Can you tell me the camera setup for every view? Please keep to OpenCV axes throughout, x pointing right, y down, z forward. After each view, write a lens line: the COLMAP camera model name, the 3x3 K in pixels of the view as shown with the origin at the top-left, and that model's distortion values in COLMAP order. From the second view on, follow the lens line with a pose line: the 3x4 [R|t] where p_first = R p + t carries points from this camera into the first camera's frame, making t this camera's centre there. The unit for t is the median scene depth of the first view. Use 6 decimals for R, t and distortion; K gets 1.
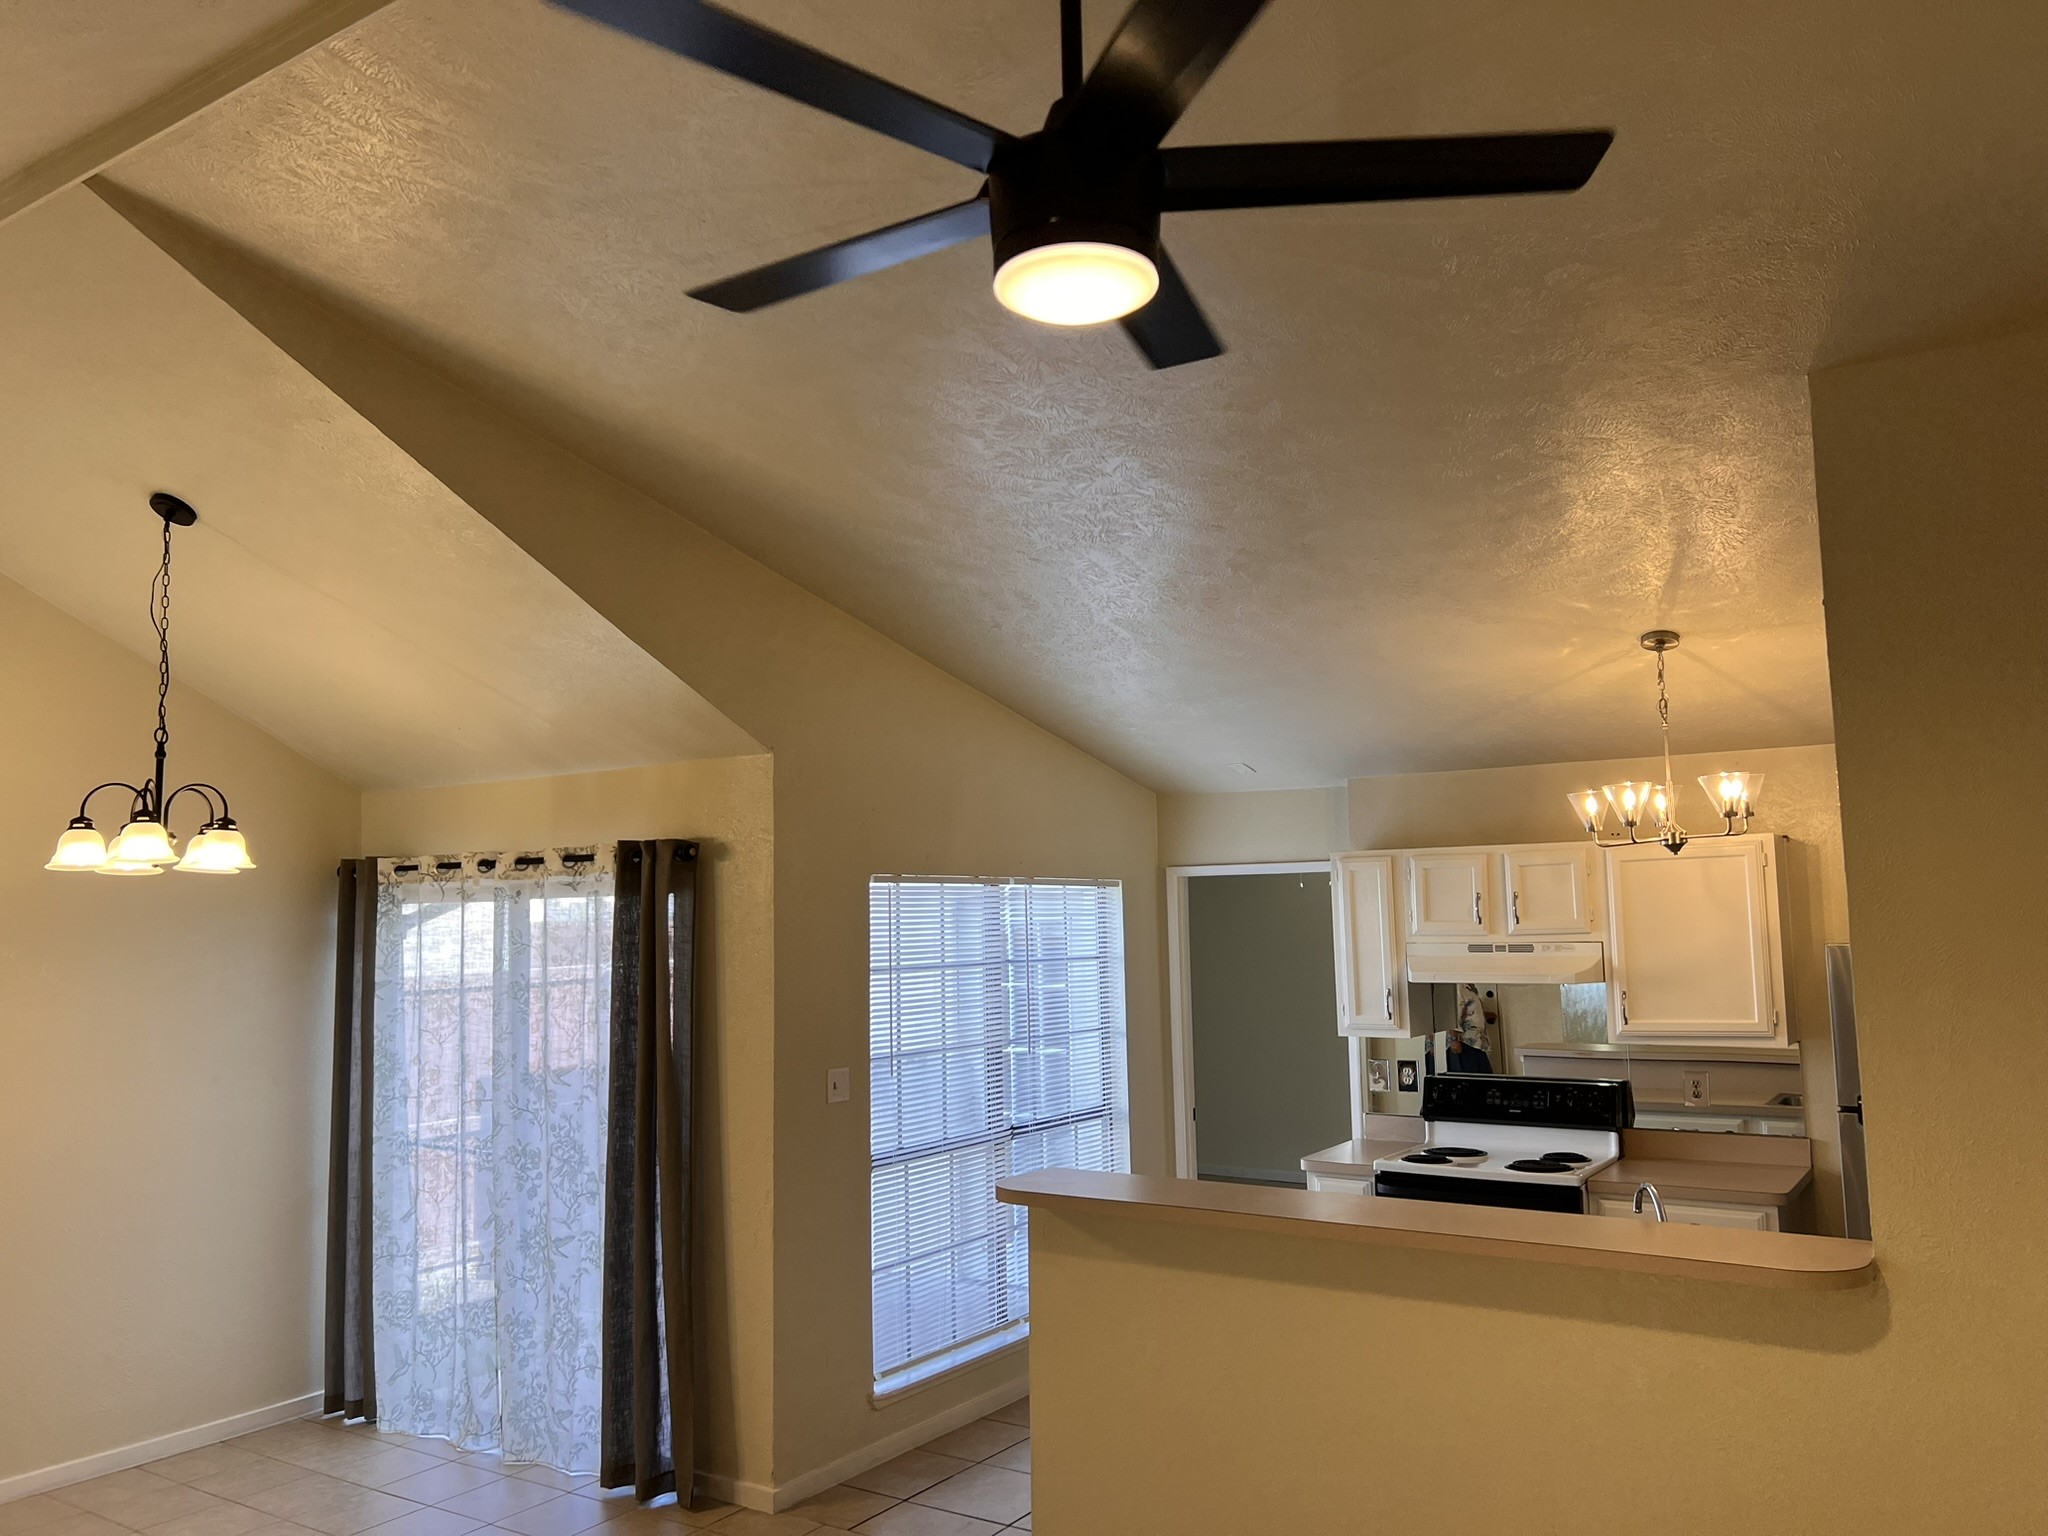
lens RADIAL K [[1543.9, 0, 1038.7], [0, 1543.9, 790.2], [0, 0, 1]] dist [0.046679, -0.049818]
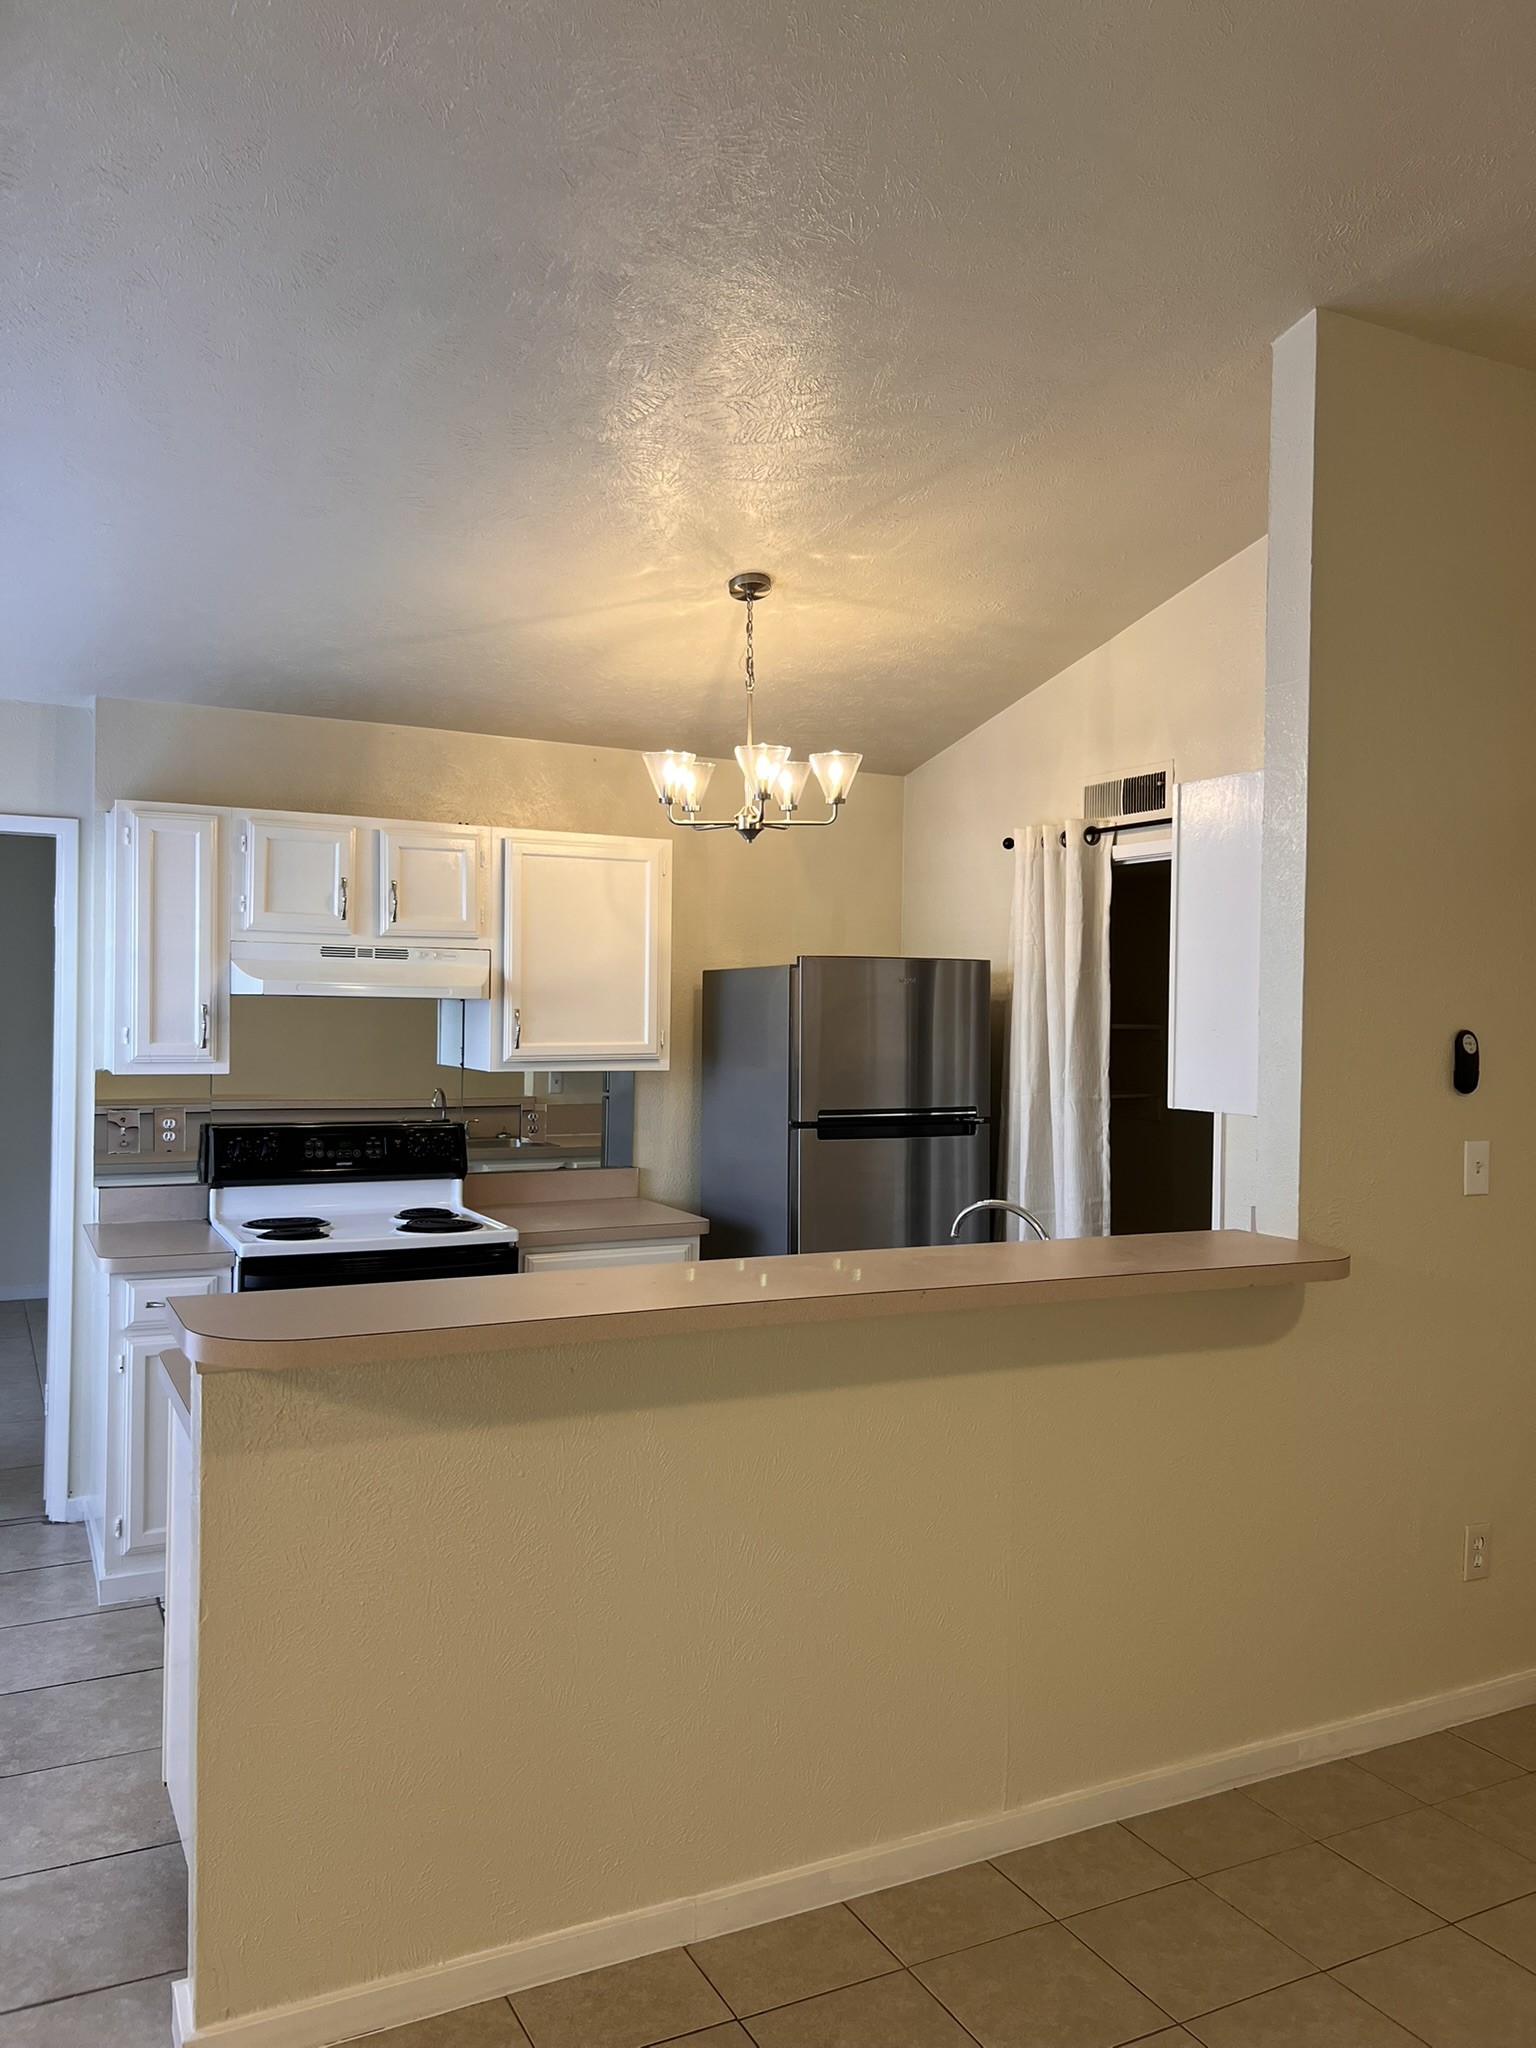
lens RADIAL K [[1543.9, 0, 751.8], [0, 1543.9, 1030.8], [0, 0, 1]] dist [0.046679, -0.049818]
pose [[0.493893, 0.012281, 0.869436, -0.292545], [-0.102406, 0.993763, 0.044136, 0.094143], [-0.863471, -0.110834, 0.492070, 0.495115]]
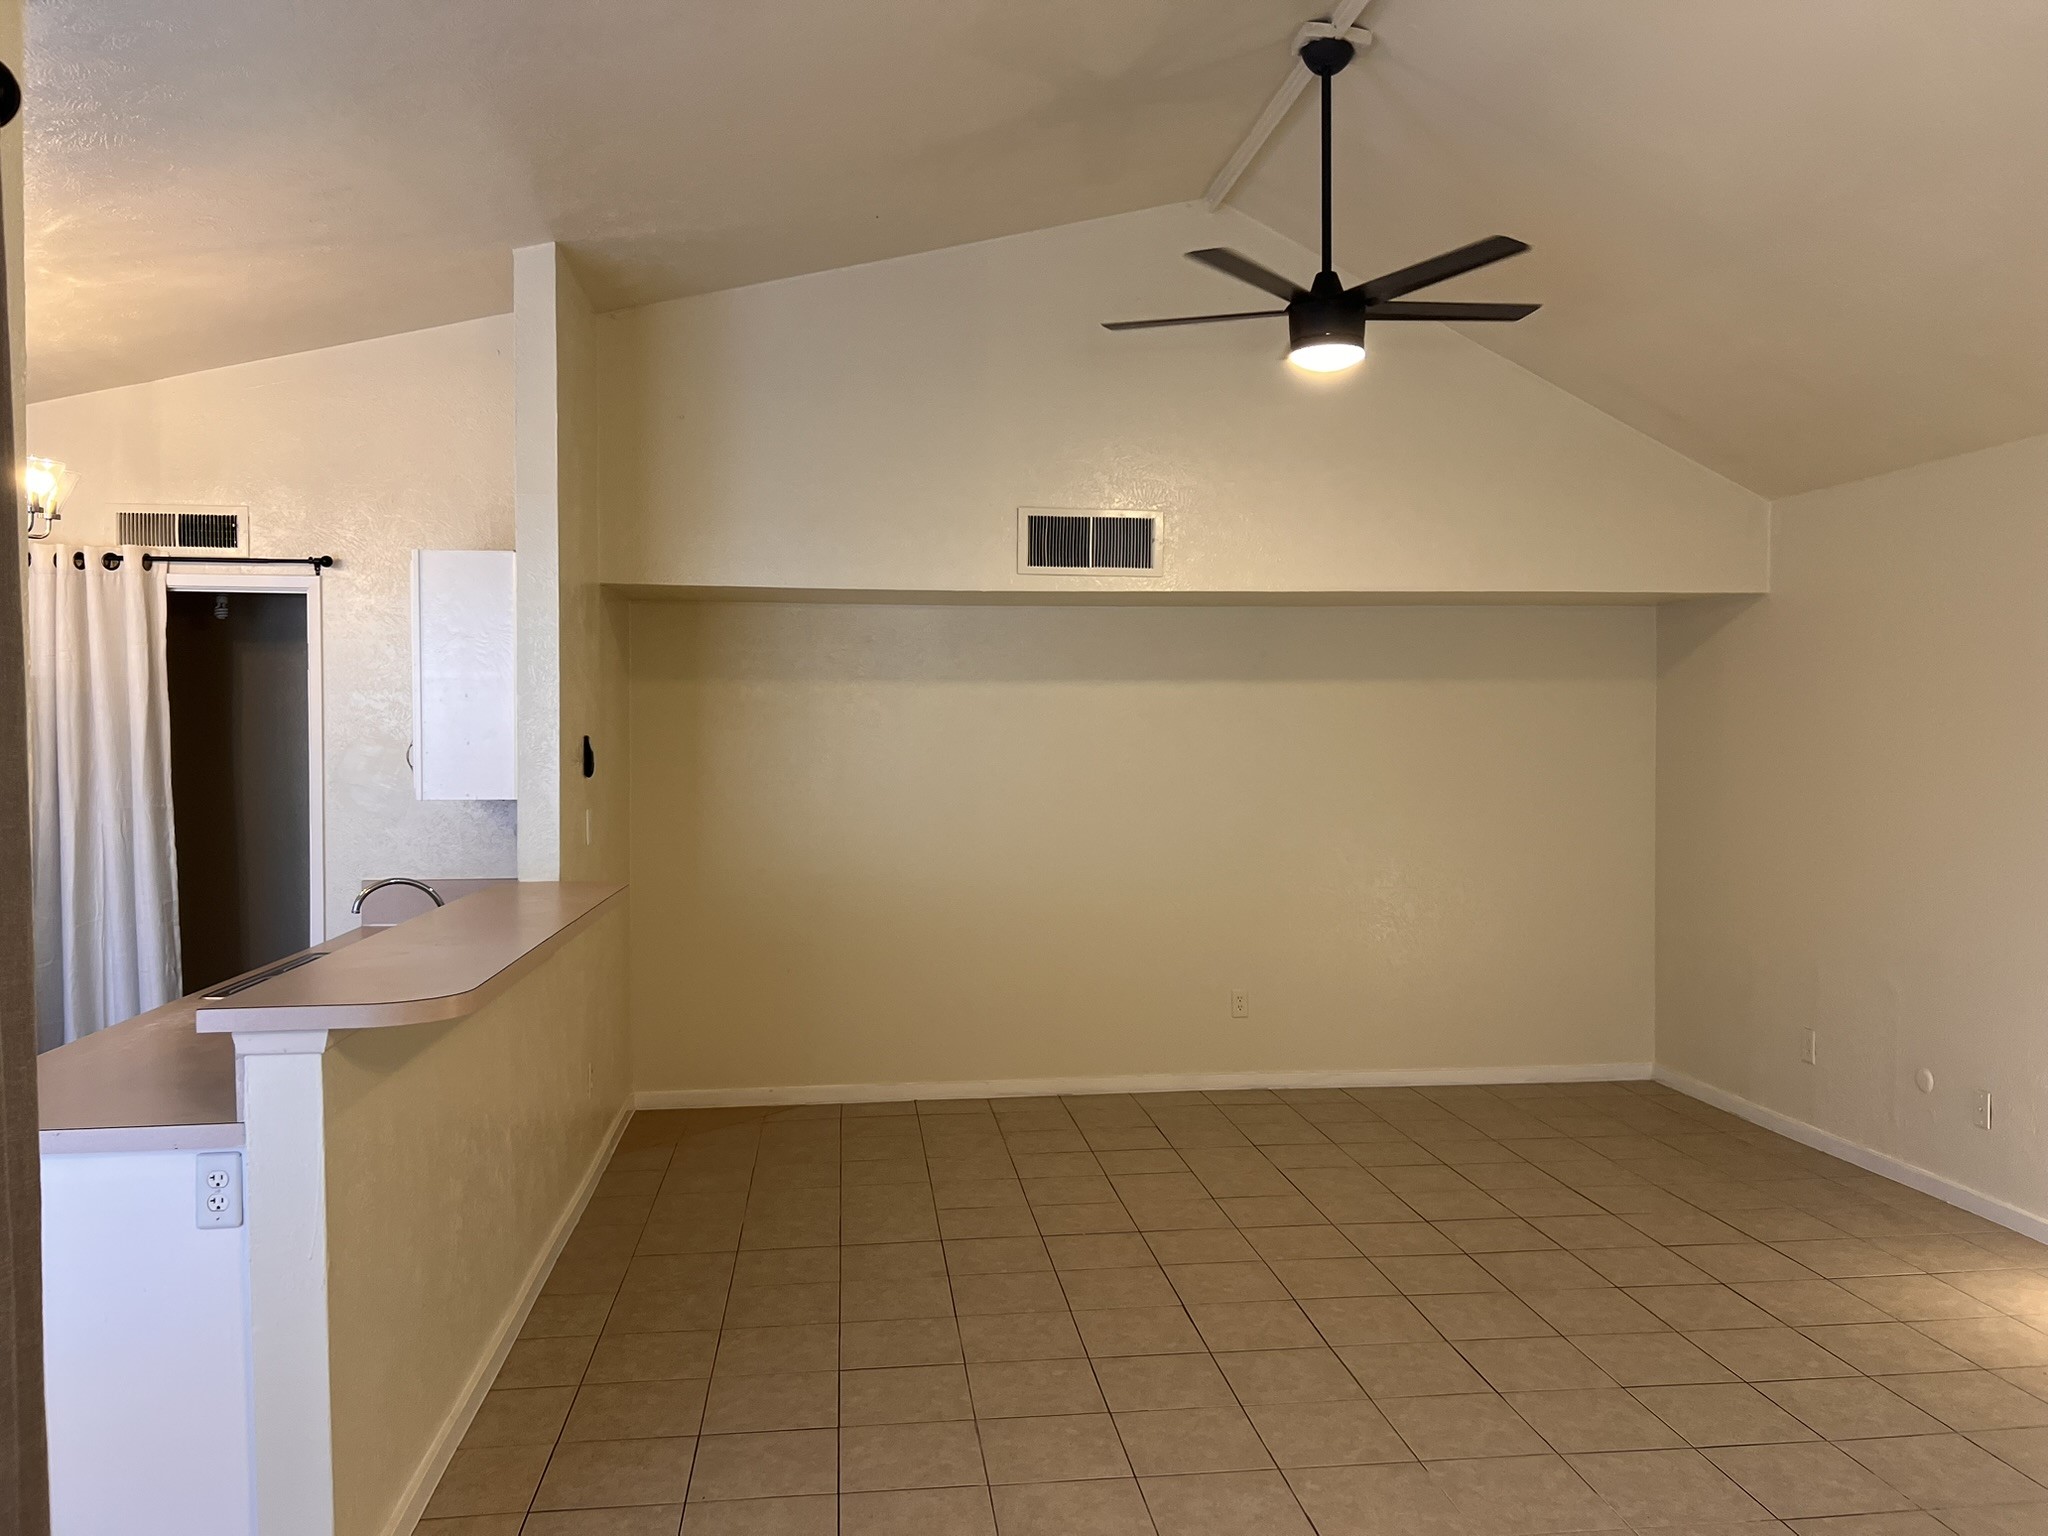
lens RADIAL K [[1543.9, 0, 1021.0], [0, 1543.9, 770.4], [0, 0, 1]] dist [0.046679, -0.049818]
pose [[-0.654362, 0.008064, 0.756139, -0.491280], [-0.052636, 0.997032, -0.056184, 0.152625], [-0.754348, -0.076565, -0.651995, 0.966656]]
